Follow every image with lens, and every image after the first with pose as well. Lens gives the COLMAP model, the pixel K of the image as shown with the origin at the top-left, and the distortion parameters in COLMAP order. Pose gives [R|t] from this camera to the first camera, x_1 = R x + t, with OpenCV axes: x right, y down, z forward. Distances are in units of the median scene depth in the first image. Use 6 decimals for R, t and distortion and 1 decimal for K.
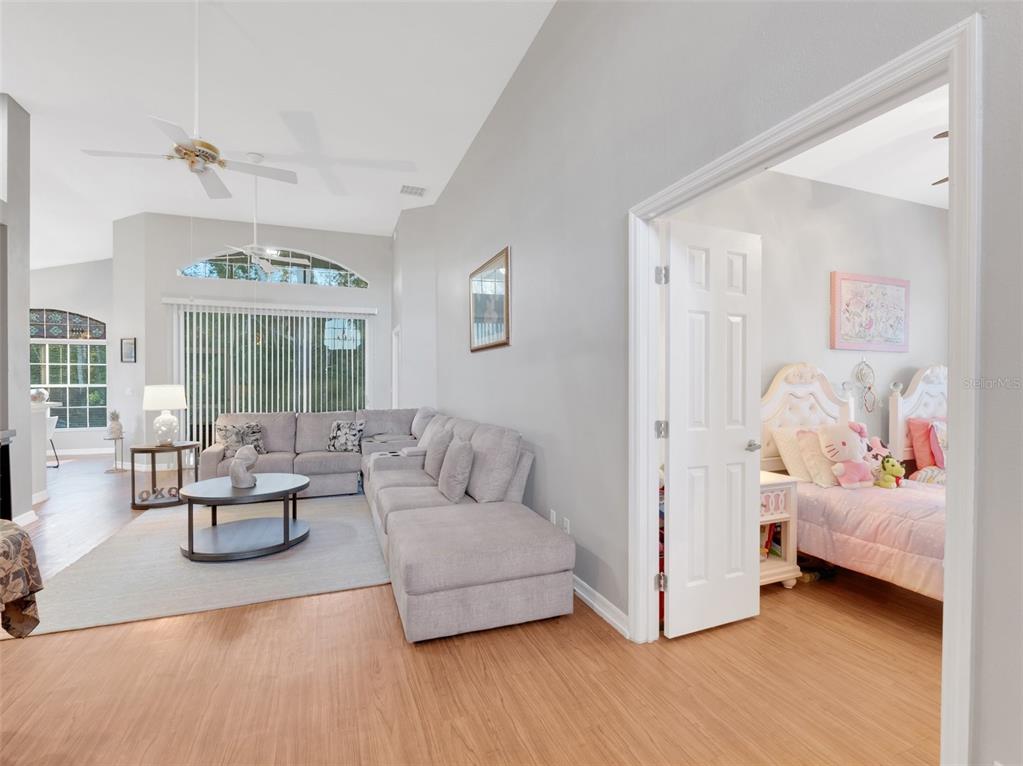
lens RADIAL K [[480.1, 0, 510.0], [0, 480.1, 385.2], [0, 0, 1]] dist [-0.009762, 0.000371]
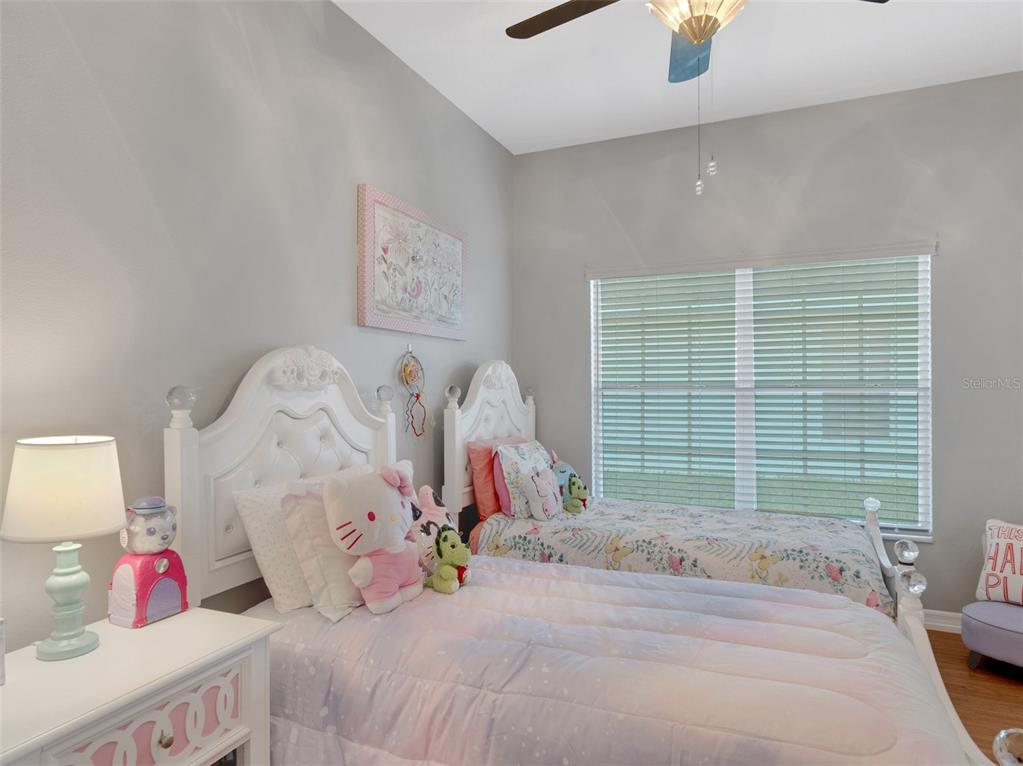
lens RADIAL K [[480.1, 0, 510.0], [0, 480.1, 385.2], [0, 0, 1]] dist [-0.009762, 0.000371]
pose [[0.680450, -0.001337, 0.732794, 0.419887], [0.007444, 0.999959, -0.005089, -0.003897], [-0.732757, 0.008918, 0.680432, 0.542962]]
